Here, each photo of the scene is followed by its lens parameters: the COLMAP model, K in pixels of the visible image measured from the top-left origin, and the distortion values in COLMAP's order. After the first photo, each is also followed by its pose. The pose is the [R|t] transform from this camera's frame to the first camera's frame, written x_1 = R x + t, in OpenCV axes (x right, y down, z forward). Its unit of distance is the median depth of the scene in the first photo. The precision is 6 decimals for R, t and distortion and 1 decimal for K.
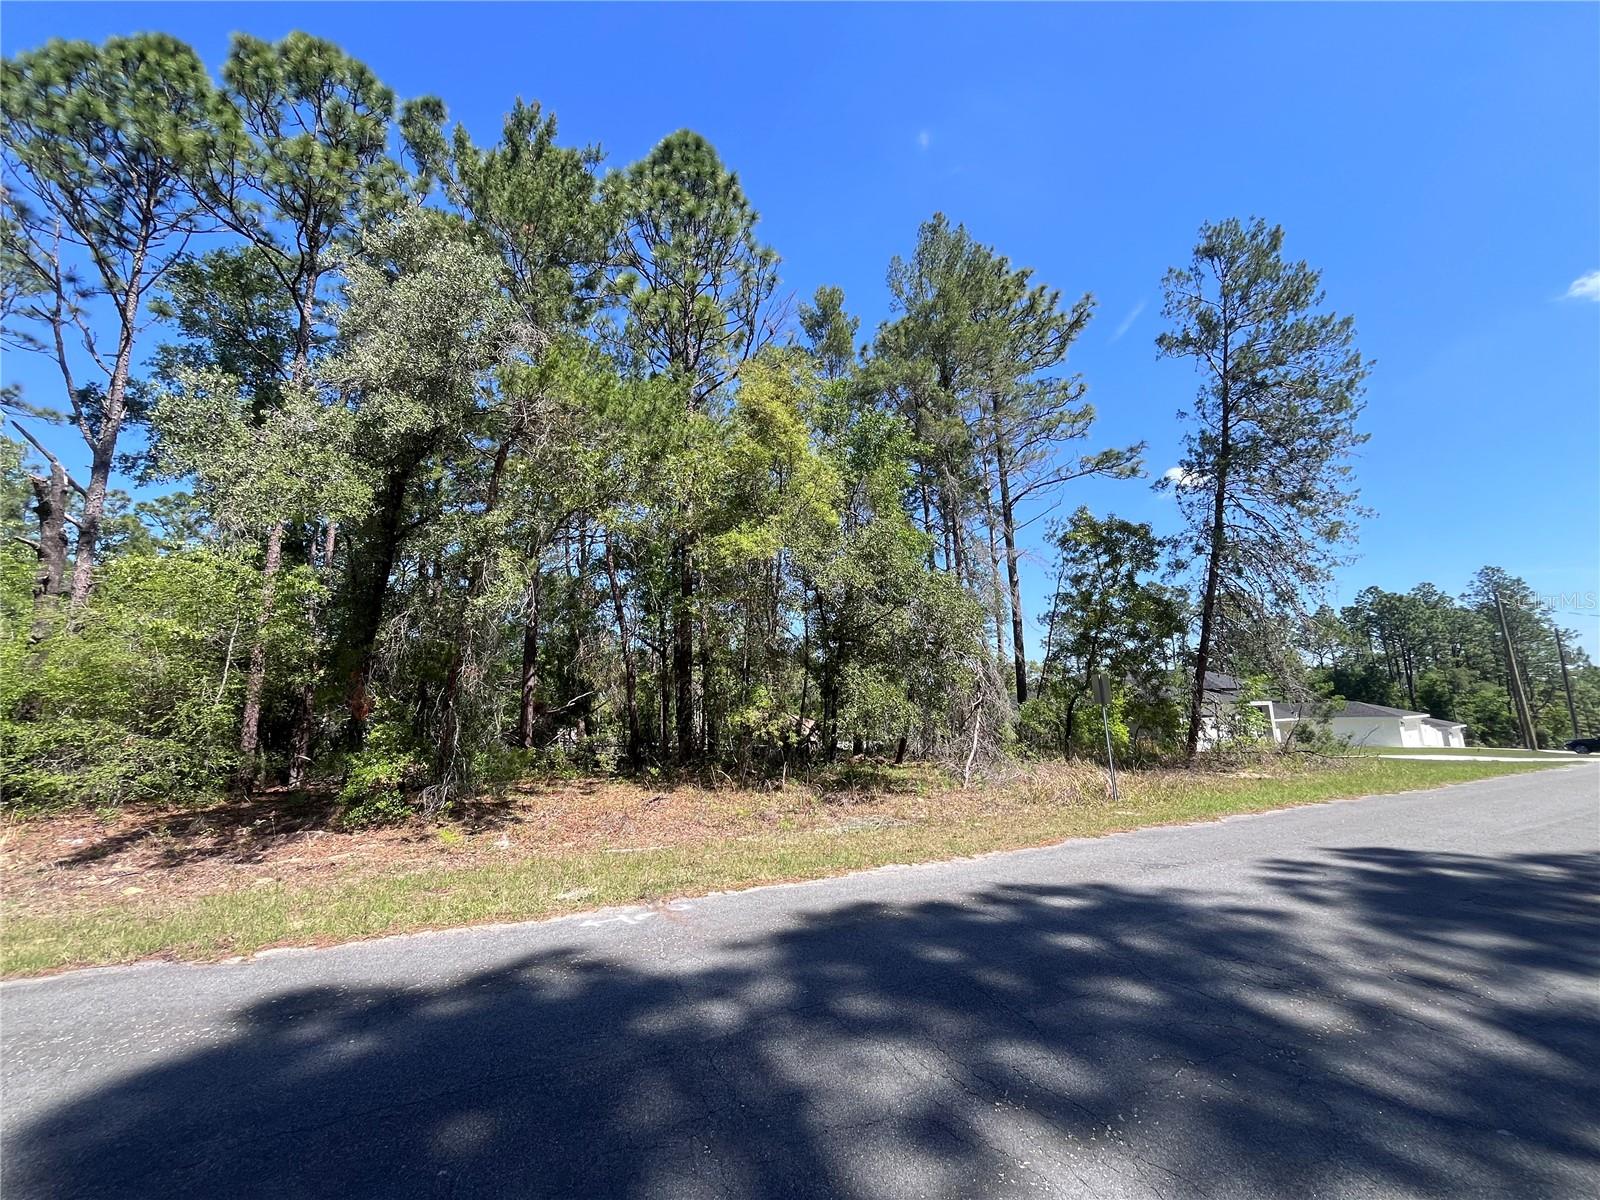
lens RADIAL K [[633.8, 0, 800.0], [0, 633.8, 589.9], [0, 0, 1]] dist [-0.001249, -0.005624]
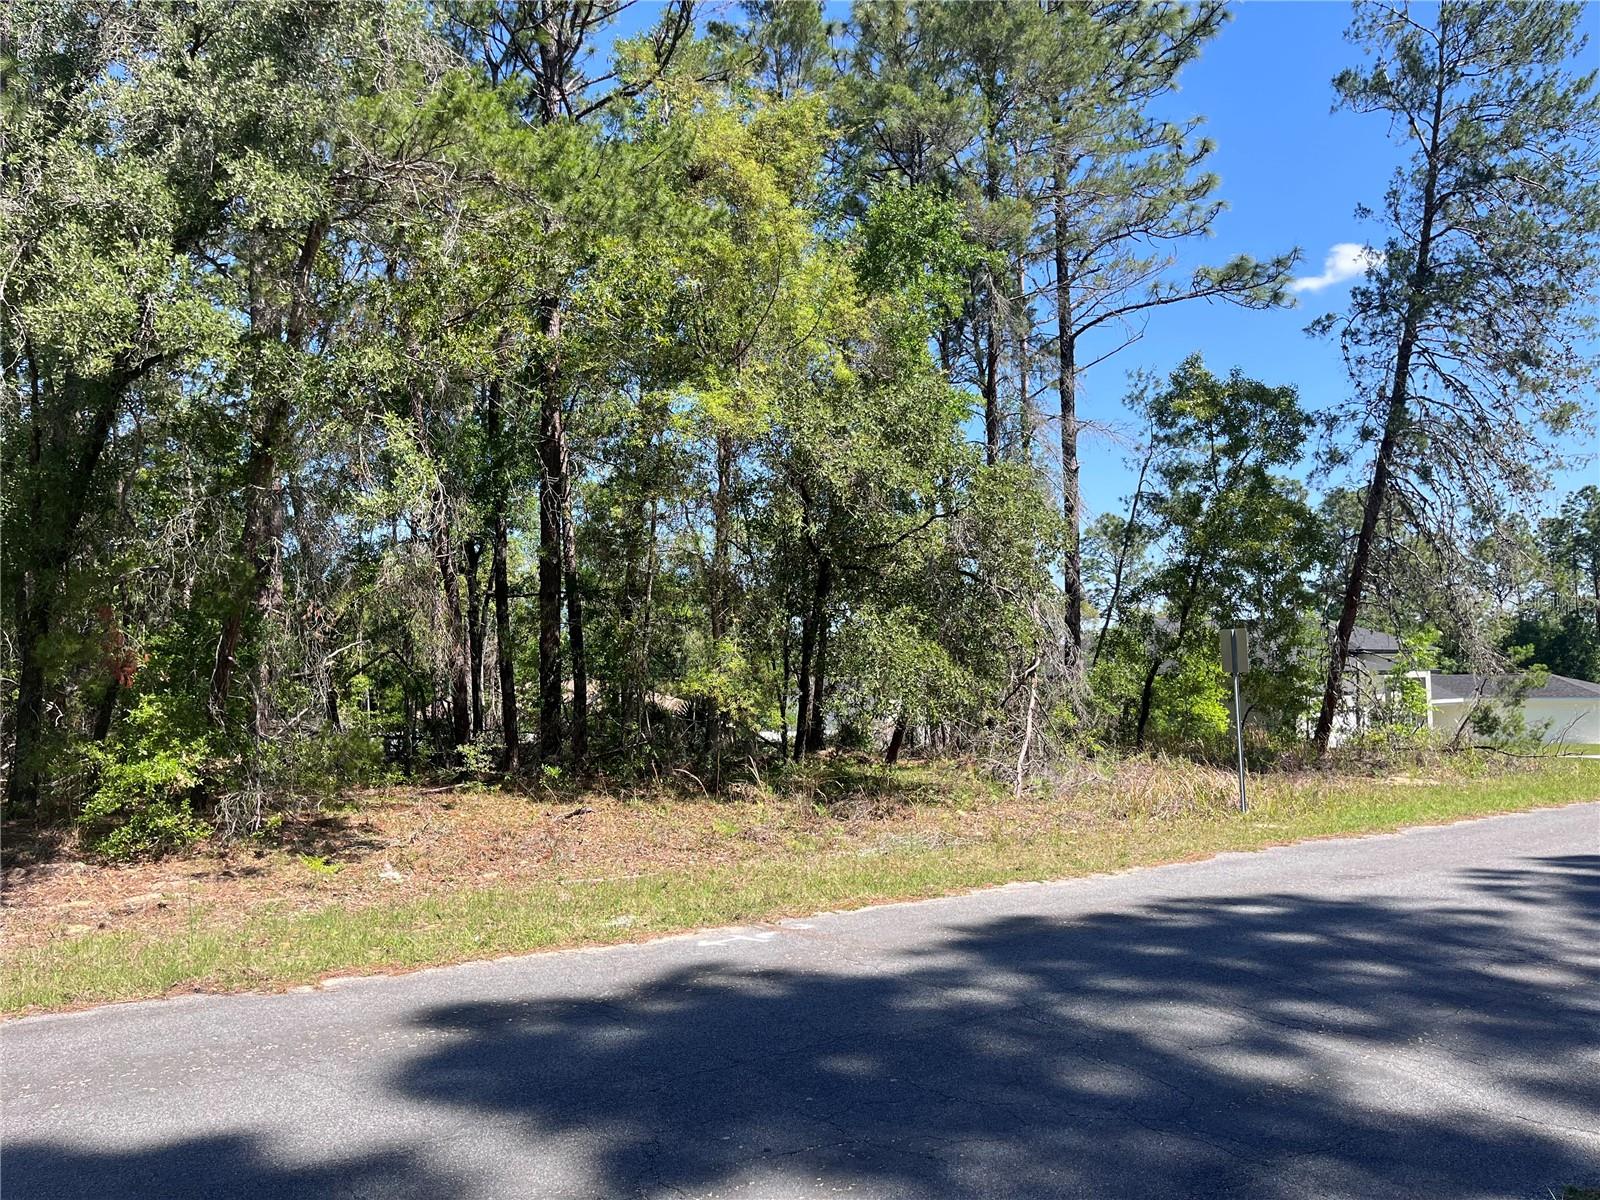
lens RADIAL K [[1186.3, 0, 786.4], [0, 1186.3, 597.0], [0, 0, 1]] dist [0.067341, -0.102812]
pose [[0.988608, 0.019370, 0.149263, -0.120783], [-0.037106, 0.992442, 0.116974, -0.020871], [-0.145869, -0.121180, 0.981854, -0.112412]]
